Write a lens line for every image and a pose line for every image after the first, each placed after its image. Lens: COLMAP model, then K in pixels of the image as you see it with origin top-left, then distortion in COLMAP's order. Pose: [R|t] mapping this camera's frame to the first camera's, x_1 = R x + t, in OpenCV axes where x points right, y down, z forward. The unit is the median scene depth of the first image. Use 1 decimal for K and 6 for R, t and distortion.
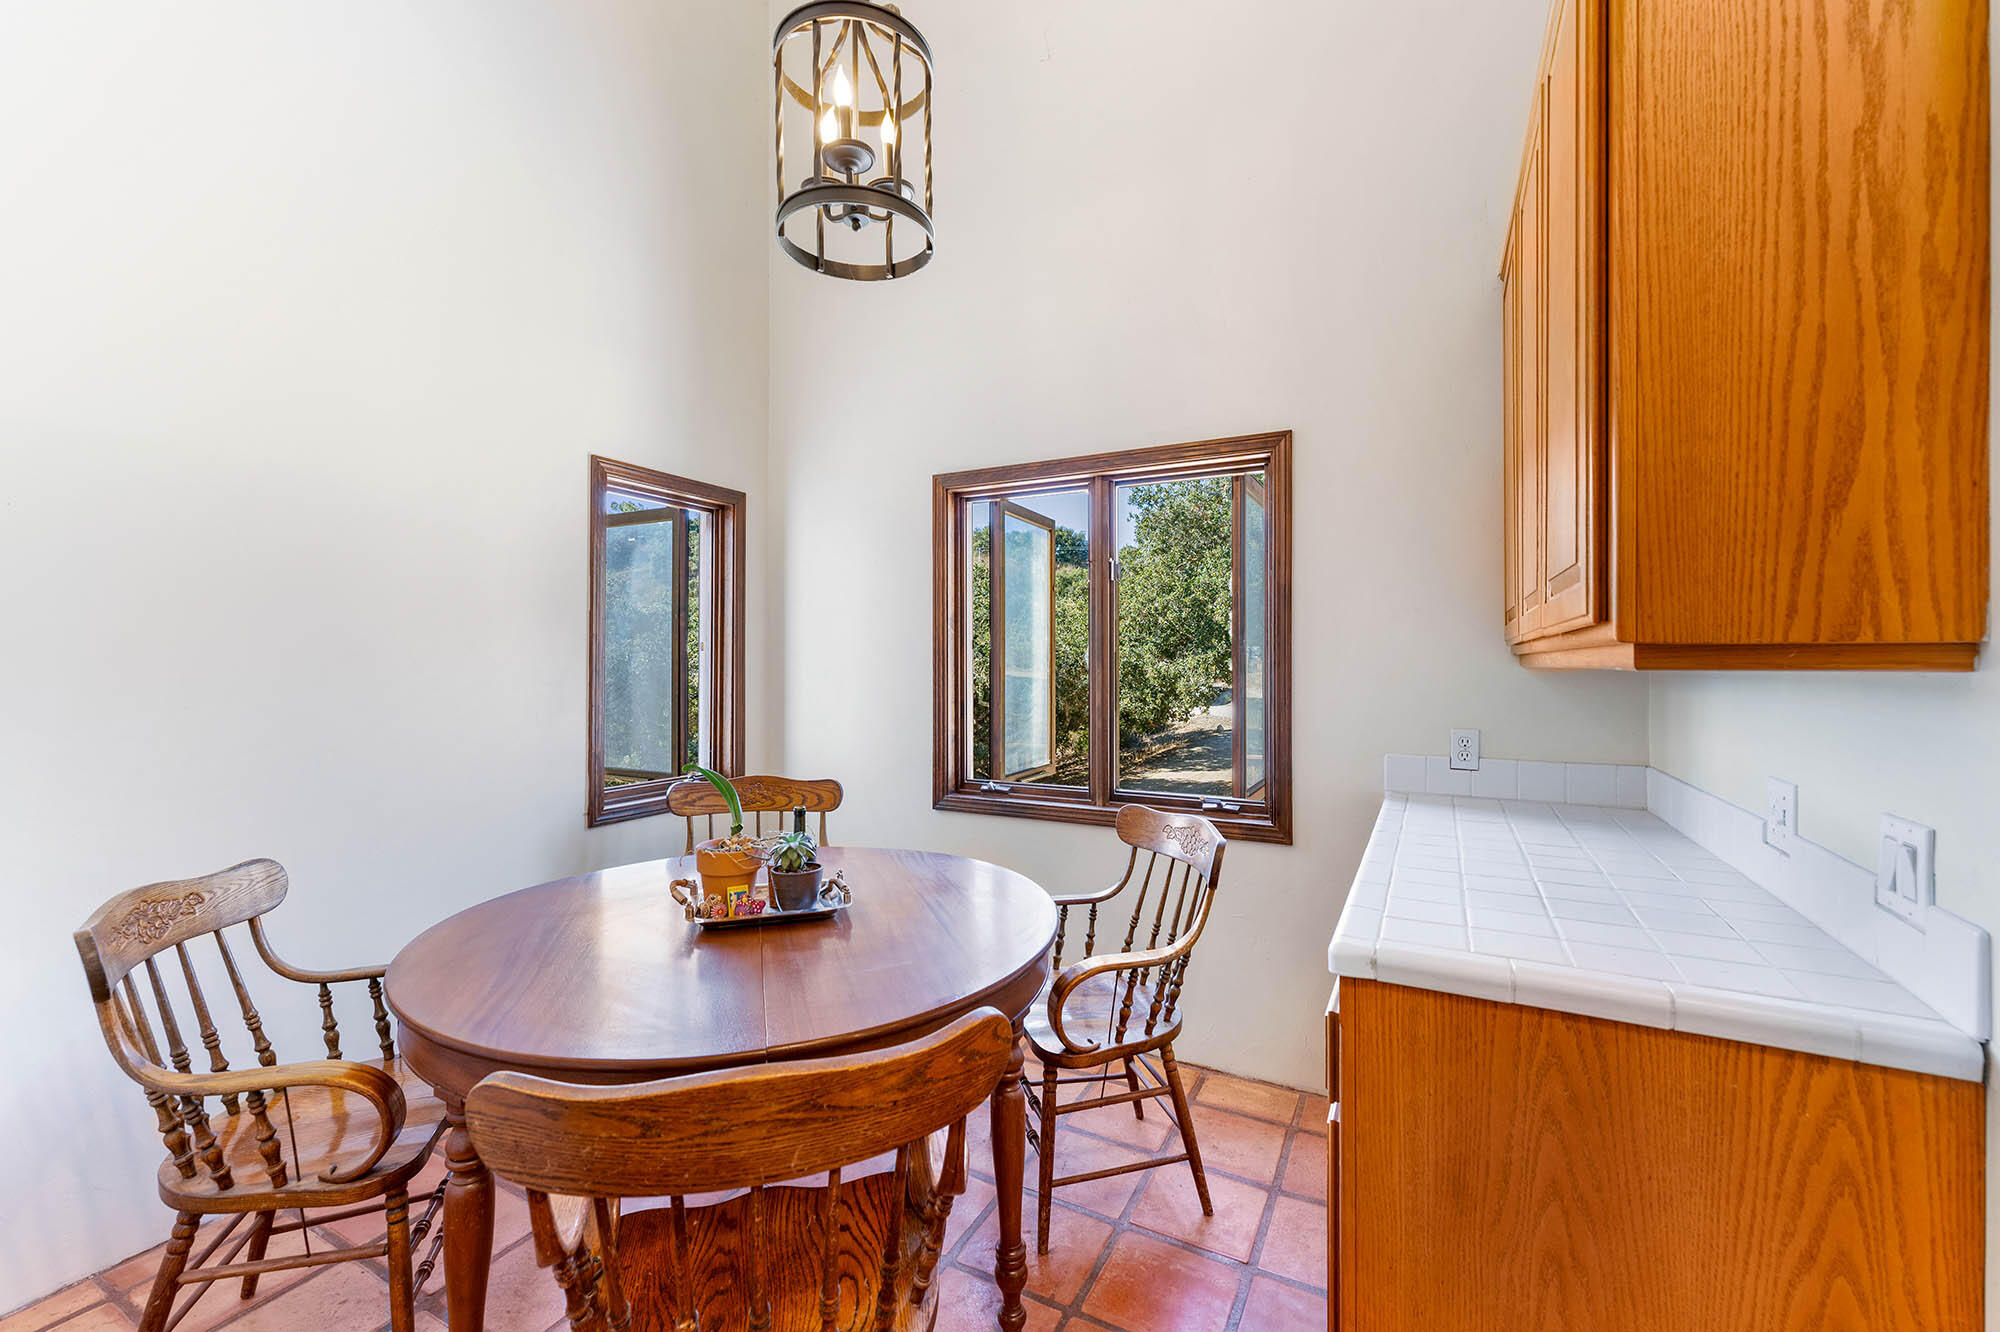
lens RADIAL K [[810.9, 0, 1003.4], [0, 810.9, 664.0], [0, 0, 1]] dist [-0.000864, -0.000008]
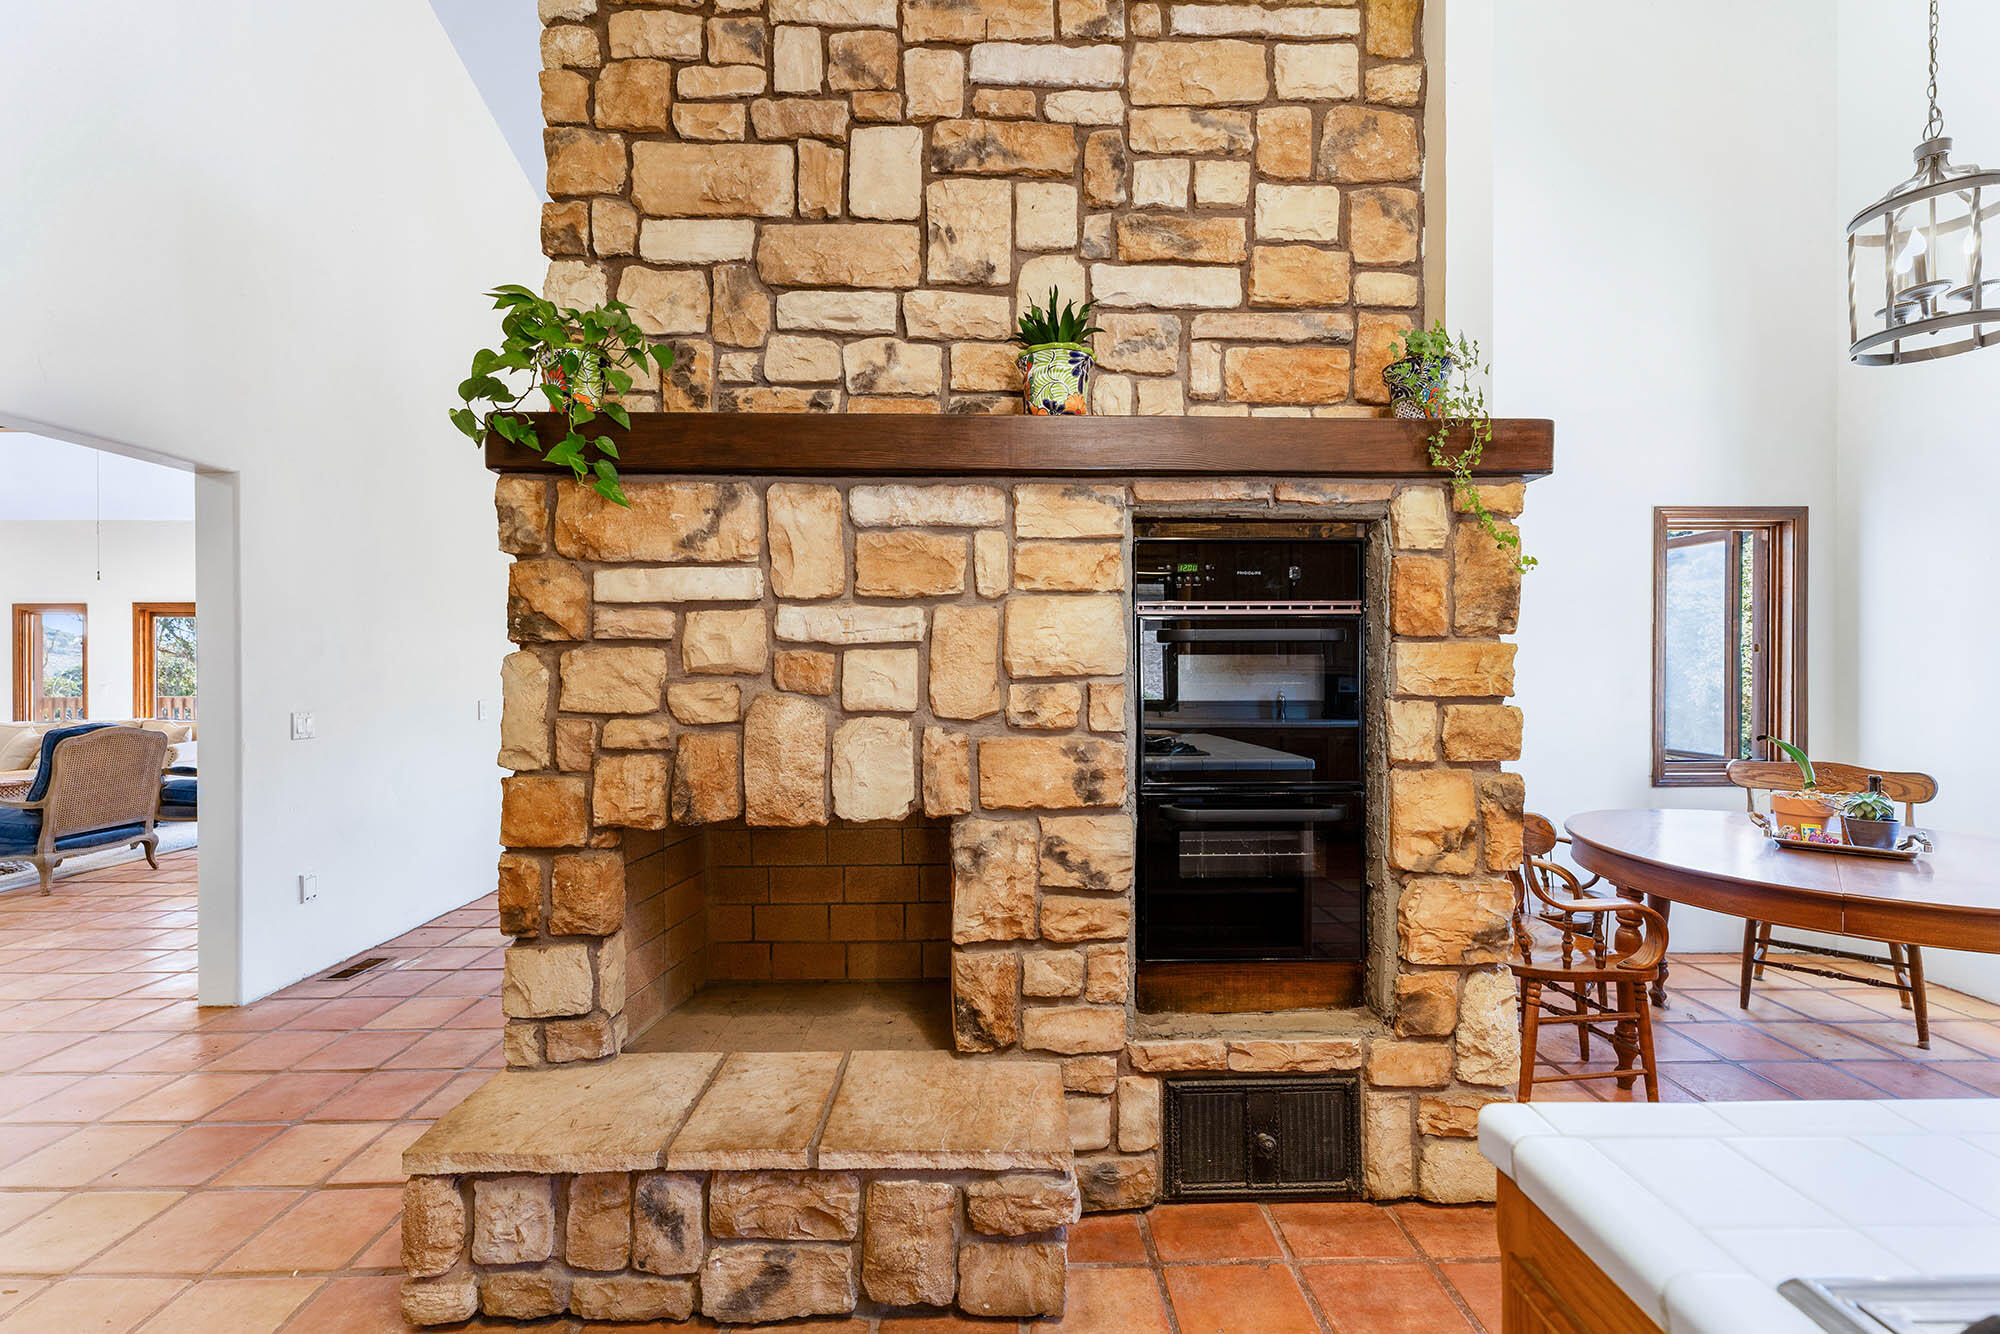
lens RADIAL K [[810.9, 0, 1000.0], [0, 810.9, 668.7], [0, 0, 1]] dist [-0.000864, -0.000008]
pose [[0.472587, 0.000866, -0.881284, 0.246531], [0.002357, 0.999995, 0.002246, 0.003288], [0.881281, -0.003139, 0.472583, -0.909666]]
